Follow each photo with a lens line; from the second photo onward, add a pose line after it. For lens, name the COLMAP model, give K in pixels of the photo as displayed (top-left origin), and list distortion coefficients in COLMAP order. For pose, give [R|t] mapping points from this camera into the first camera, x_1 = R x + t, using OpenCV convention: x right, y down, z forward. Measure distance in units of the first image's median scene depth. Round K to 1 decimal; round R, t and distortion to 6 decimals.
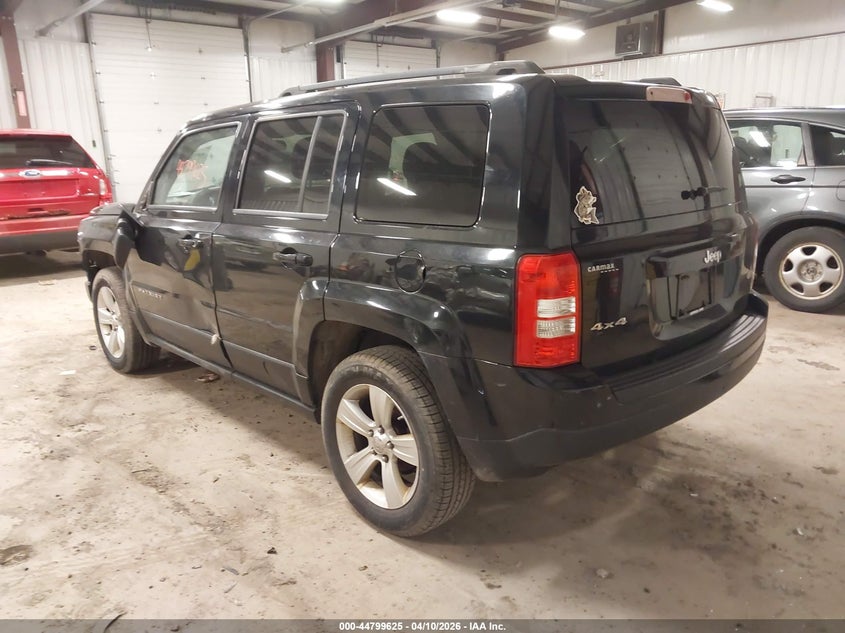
lens RADIAL K [[658.6, 0, 422.5], [0, 658.6, 316.5], [0, 0, 1]] dist [0.007068, 0.006744]
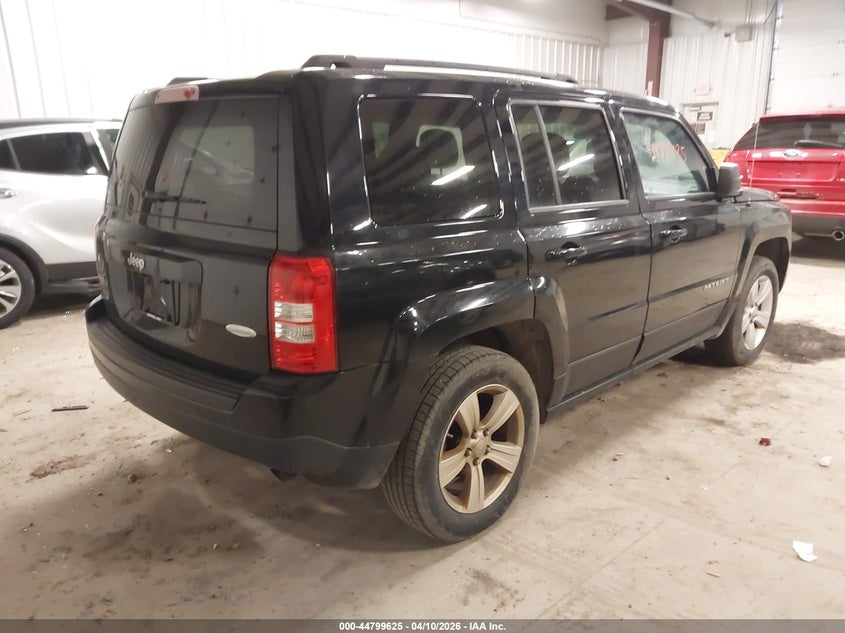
lens RADIAL K [[685.6, 0, 422.5], [0, 685.6, 316.5], [0, 0, 1]] dist [0.044682, -0.001808]
pose [[-0.007813, 0.269208, -0.963050, 1.208849], [-0.238800, 0.934713, 0.263224, -0.324876], [0.971037, 0.232033, 0.056984, 1.135872]]
